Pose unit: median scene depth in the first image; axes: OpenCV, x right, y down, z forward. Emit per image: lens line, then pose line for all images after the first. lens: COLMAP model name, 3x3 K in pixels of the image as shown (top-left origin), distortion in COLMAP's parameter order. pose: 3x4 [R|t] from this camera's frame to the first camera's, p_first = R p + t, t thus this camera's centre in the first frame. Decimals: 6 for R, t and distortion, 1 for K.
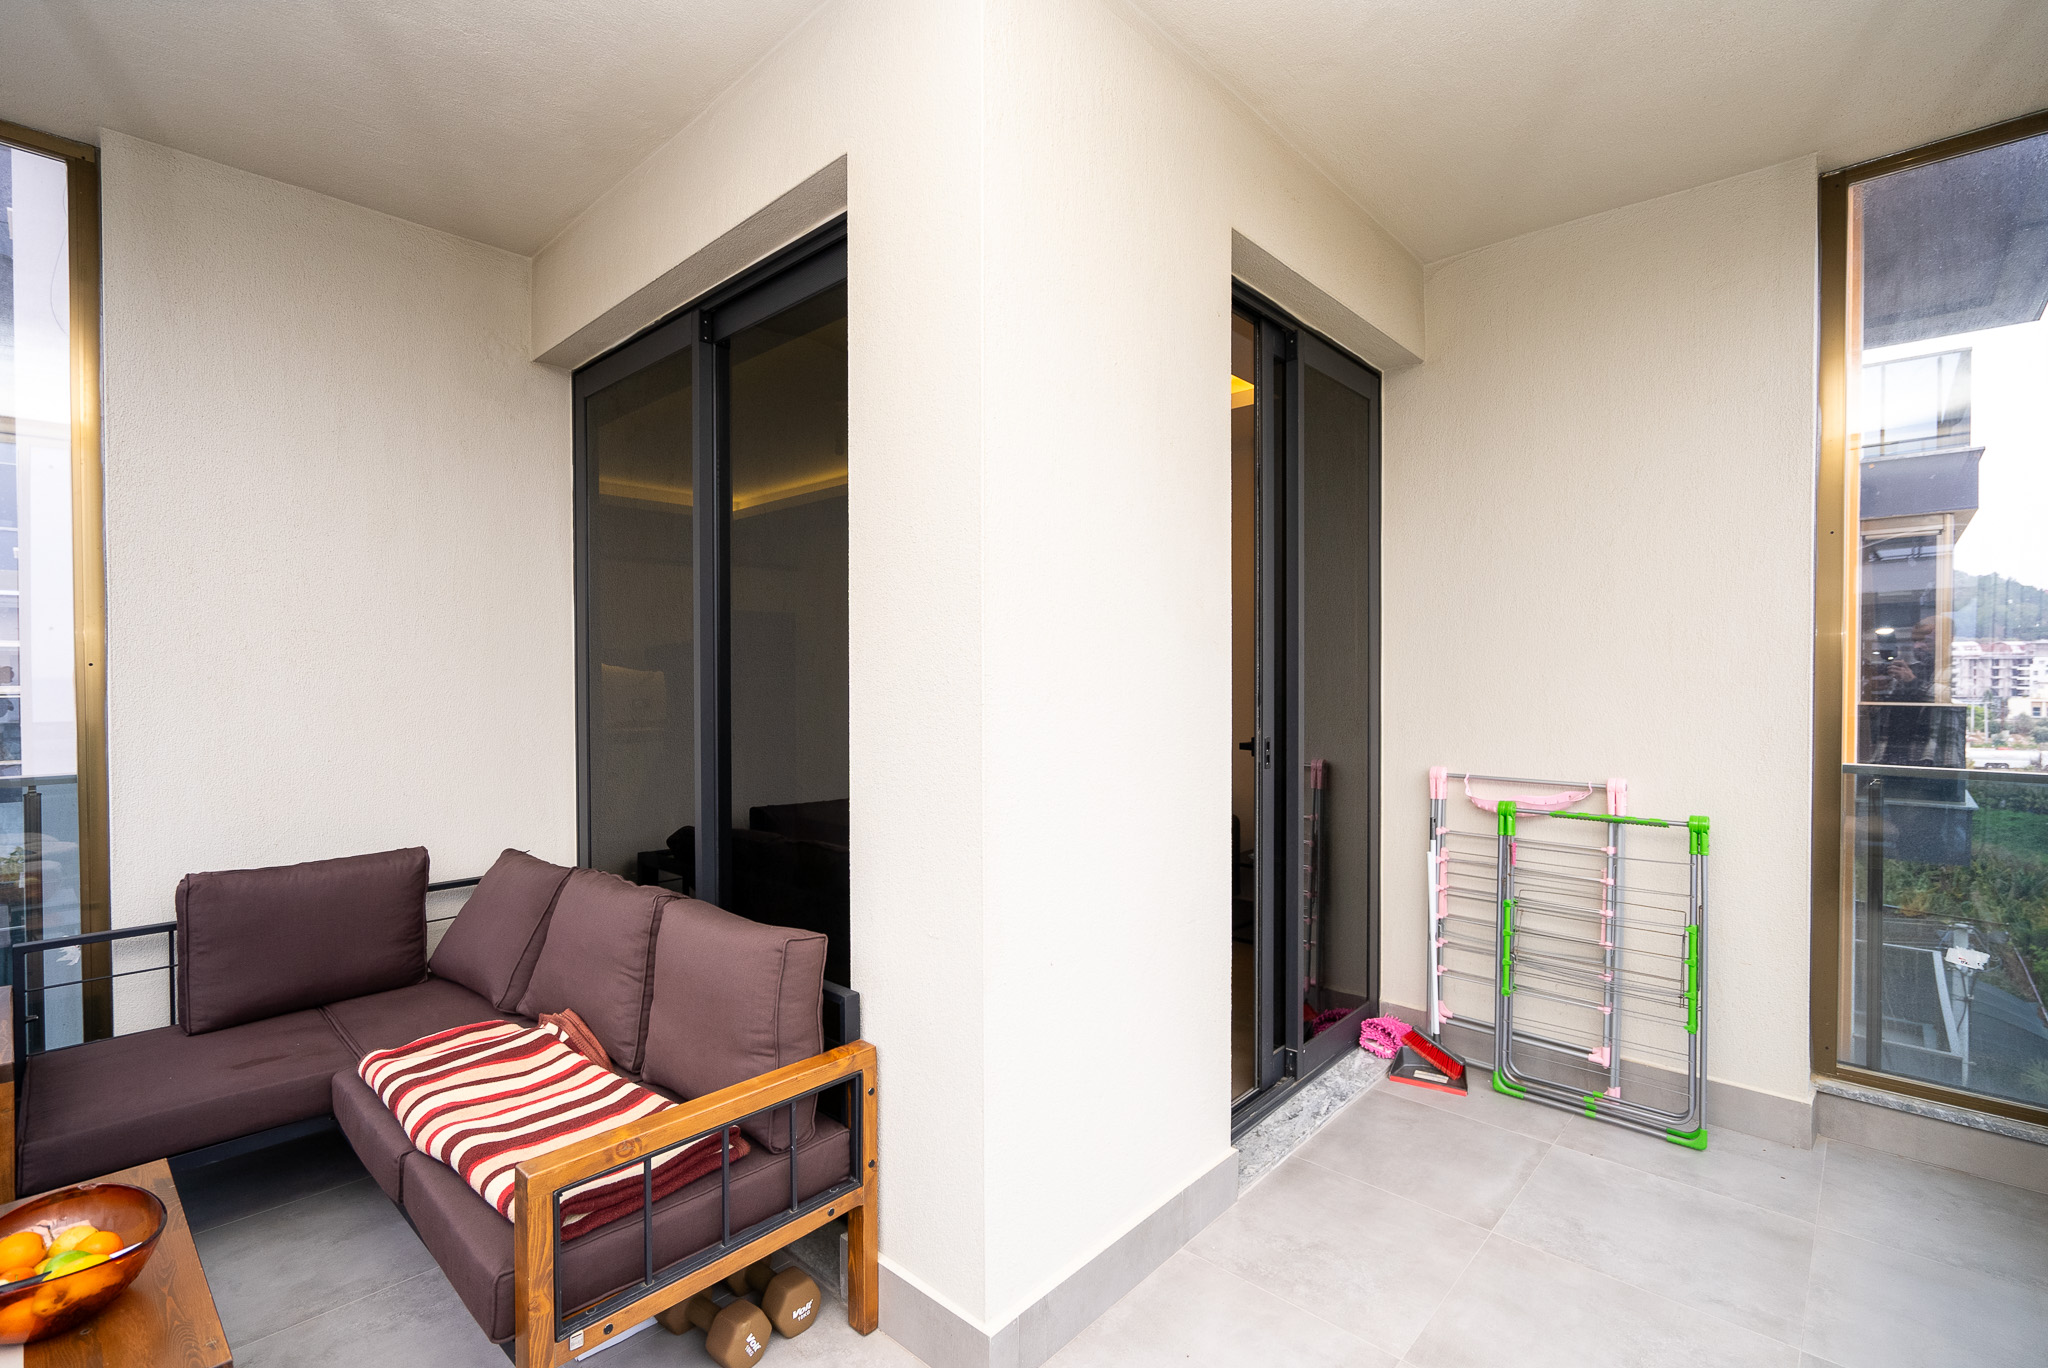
lens RADIAL K [[920.6, 0, 1007.8], [0, 920.6, 681.4], [0, 0, 1]] dist [-0.001730, 0.000205]
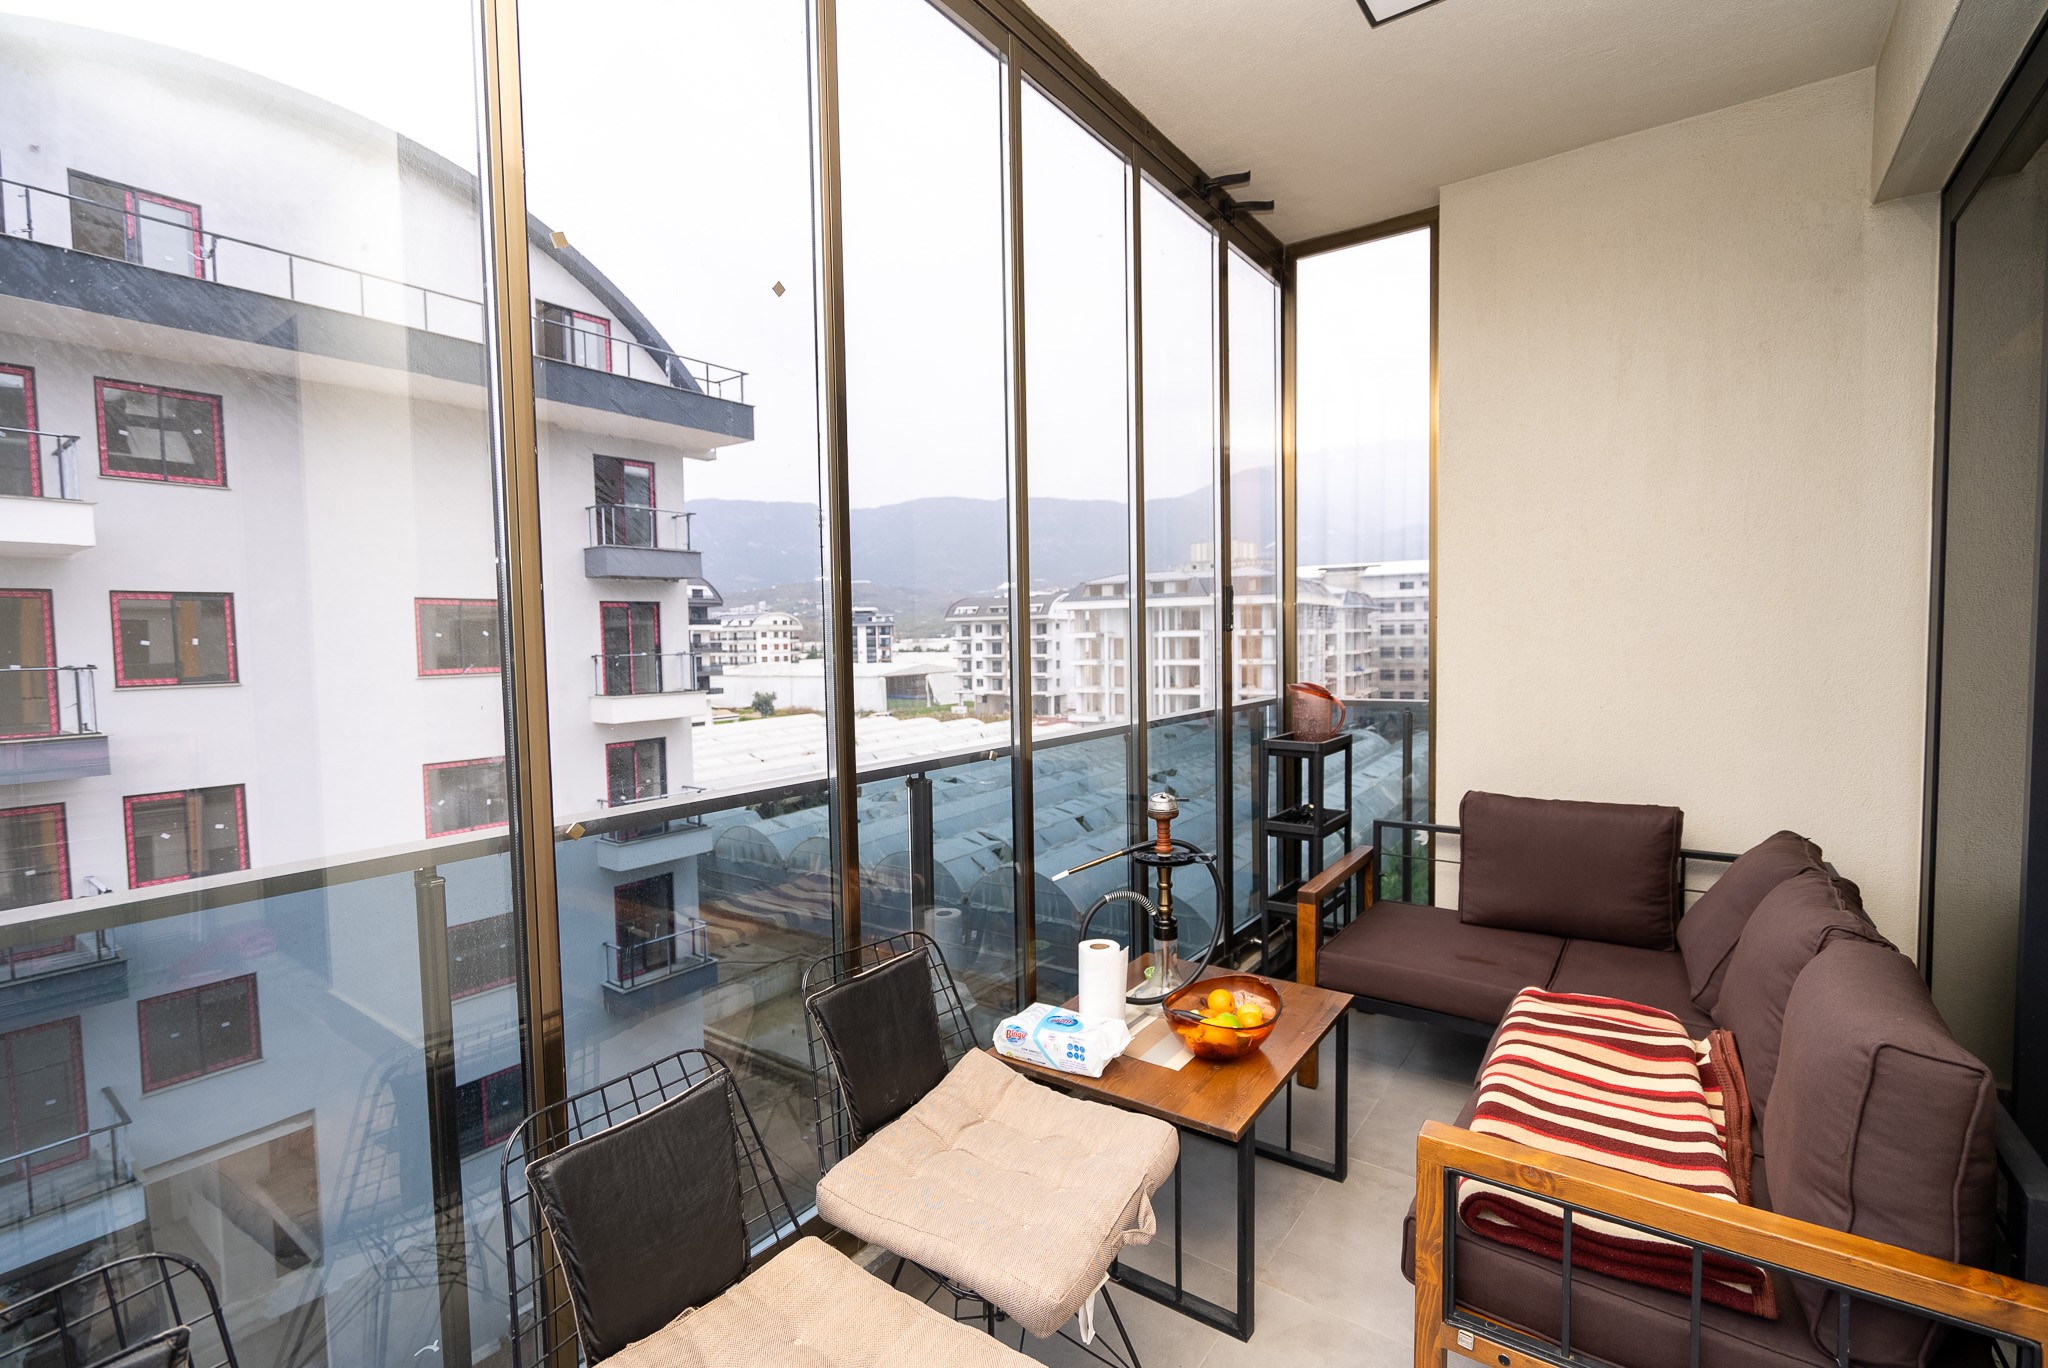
lens RADIAL K [[920.6, 0, 1021.2], [0, 920.6, 680.0], [0, 0, 1]] dist [-0.001730, 0.000205]
pose [[0.118245, 0.046037, -0.991917, 0.251852], [0.009222, 0.998831, 0.047457, 0.002609], [0.992942, -0.014759, 0.117682, 0.309260]]
